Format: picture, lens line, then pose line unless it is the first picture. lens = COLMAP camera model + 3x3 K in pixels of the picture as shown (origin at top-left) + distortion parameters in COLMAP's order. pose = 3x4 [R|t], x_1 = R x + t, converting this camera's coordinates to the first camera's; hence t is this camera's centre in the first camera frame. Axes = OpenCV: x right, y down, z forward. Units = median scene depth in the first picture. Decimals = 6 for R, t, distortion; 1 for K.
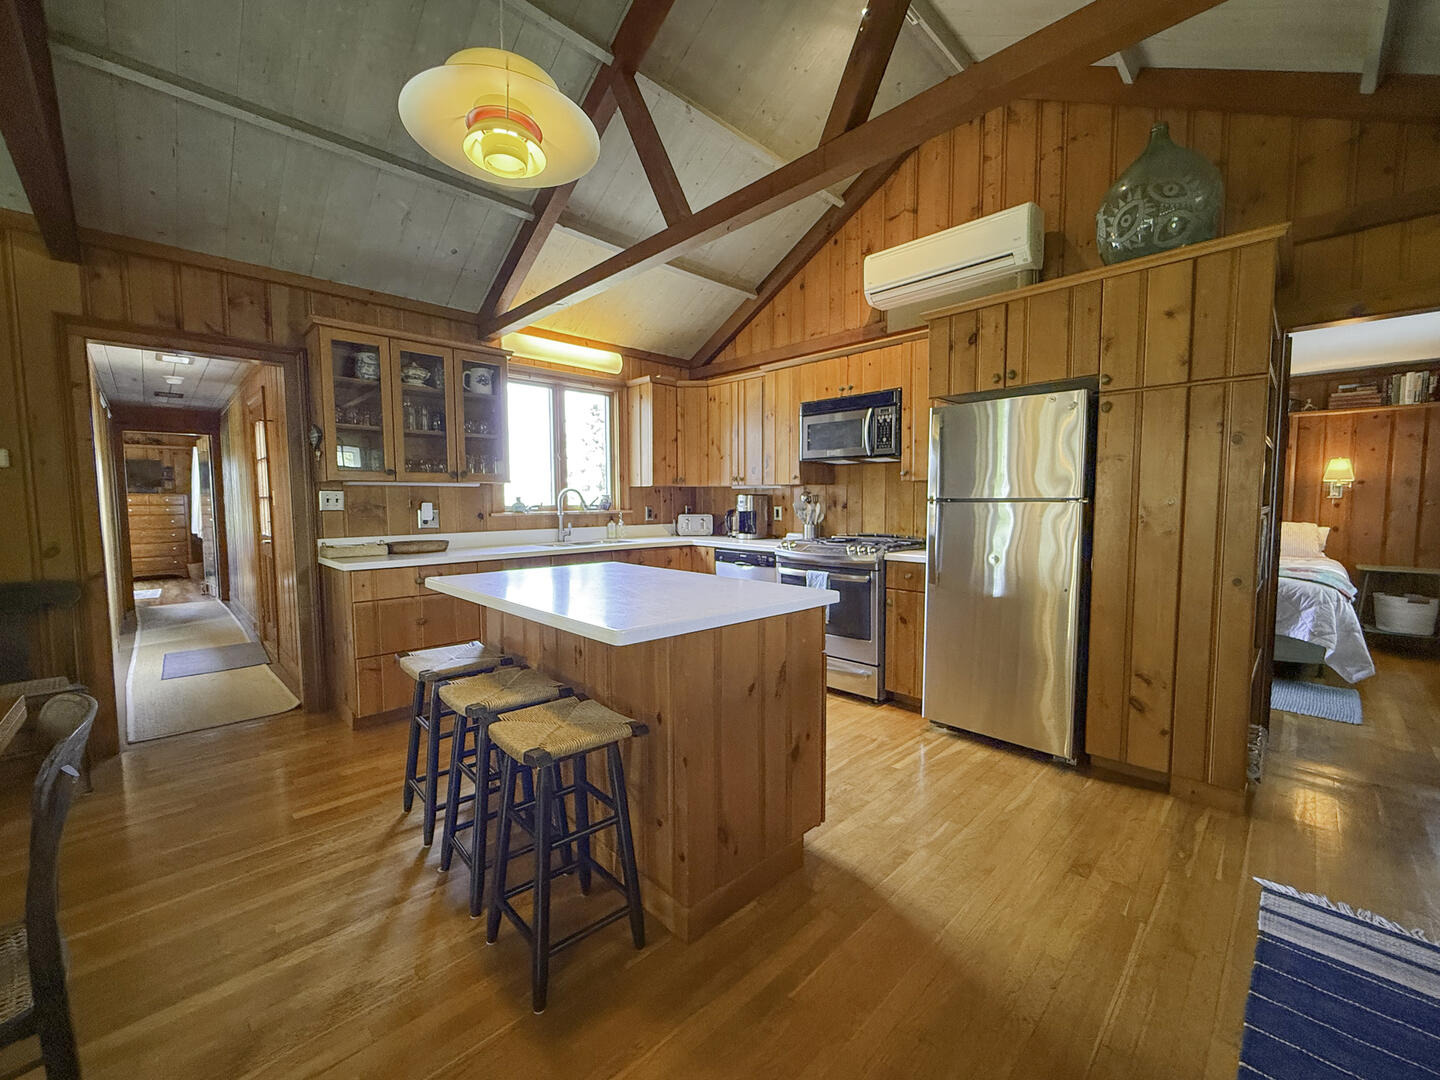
lens RADIAL K [[581.6, 0, 725.1], [0, 581.6, 540.2], [0, 0, 1]] dist [-0.001200, 0.000272]
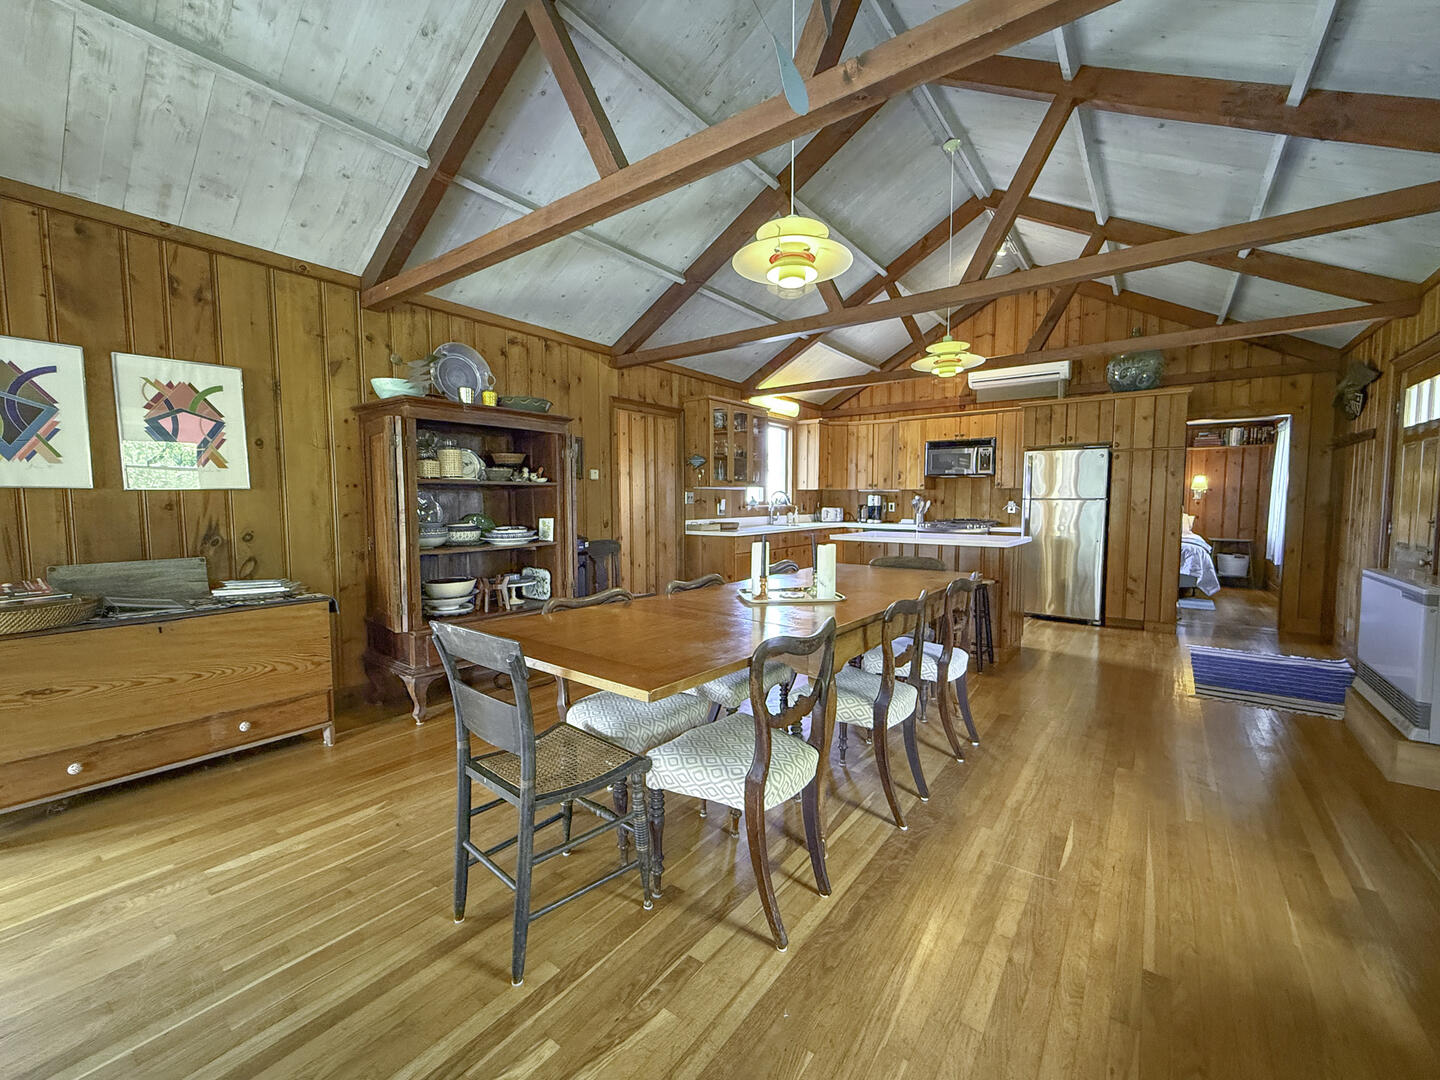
lens RADIAL K [[581.6, 0, 724.5], [0, 581.6, 541.8], [0, 0, 1]] dist [-0.001200, 0.000272]
pose [[0.989256, -0.006755, 0.146037, -0.733844], [0.006100, 0.999969, 0.004932, 0.047034], [-0.146066, -0.003988, 0.989267, -0.621127]]
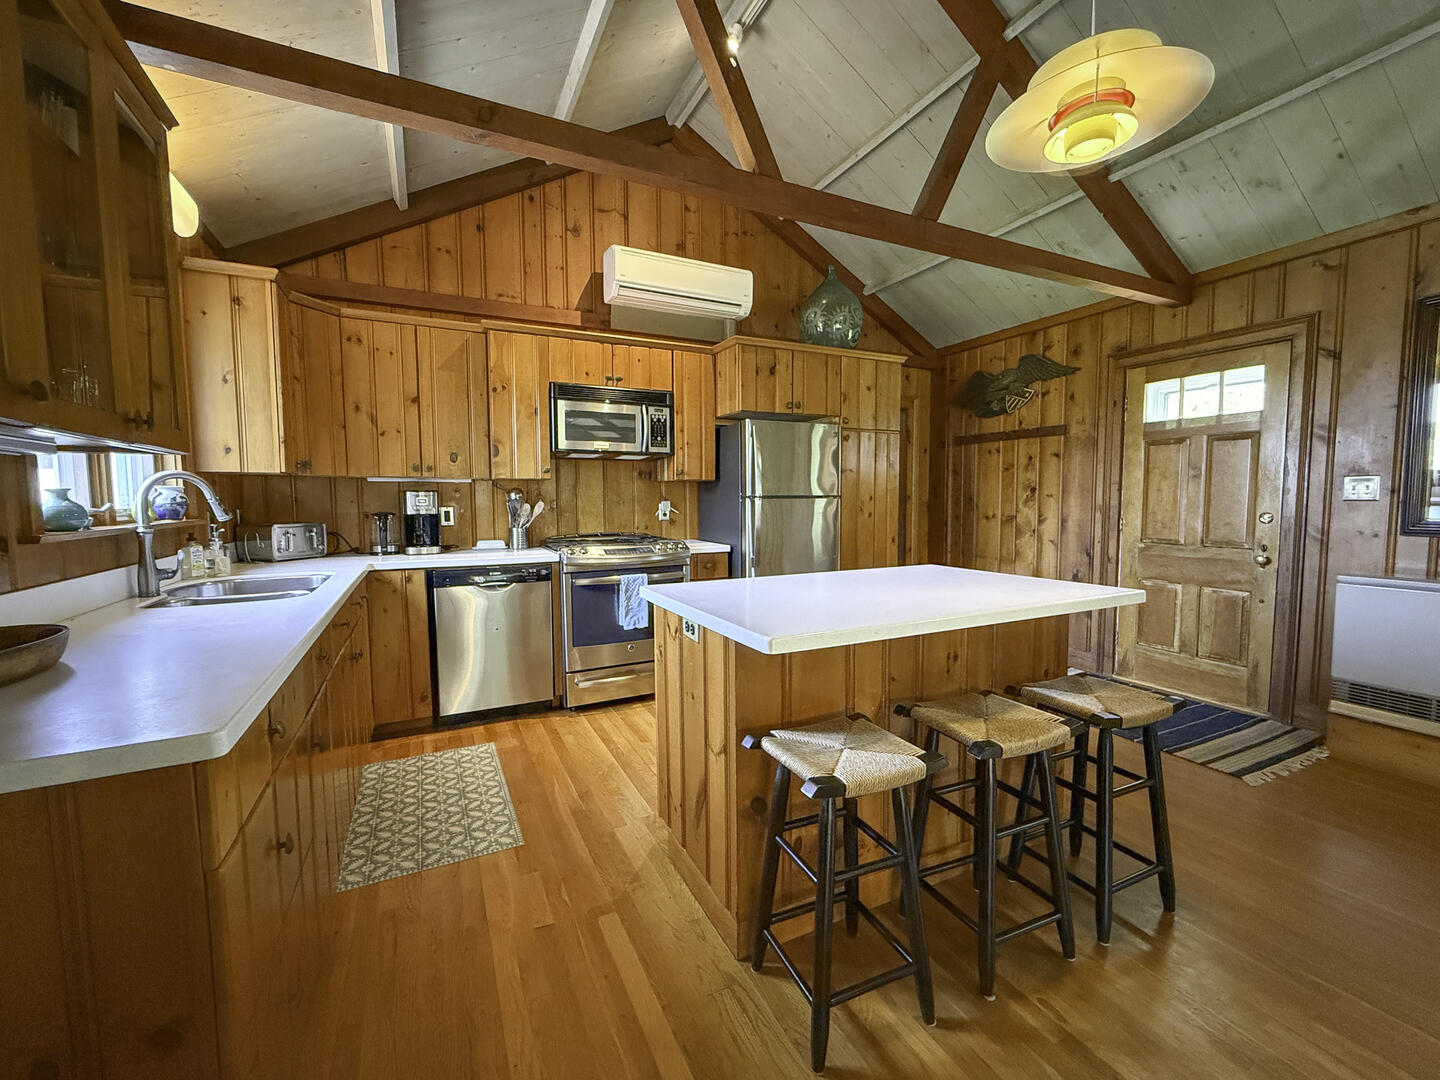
lens RADIAL K [[581.6, 0, 714.9], [0, 581.6, 545.9], [0, 0, 1]] dist [-0.001200, 0.000272]
pose [[0.324061, -0.076287, 0.942955, -0.631550], [0.070270, 0.995931, 0.056424, -0.032562], [-0.943423, 0.047976, 0.328104, 0.536153]]
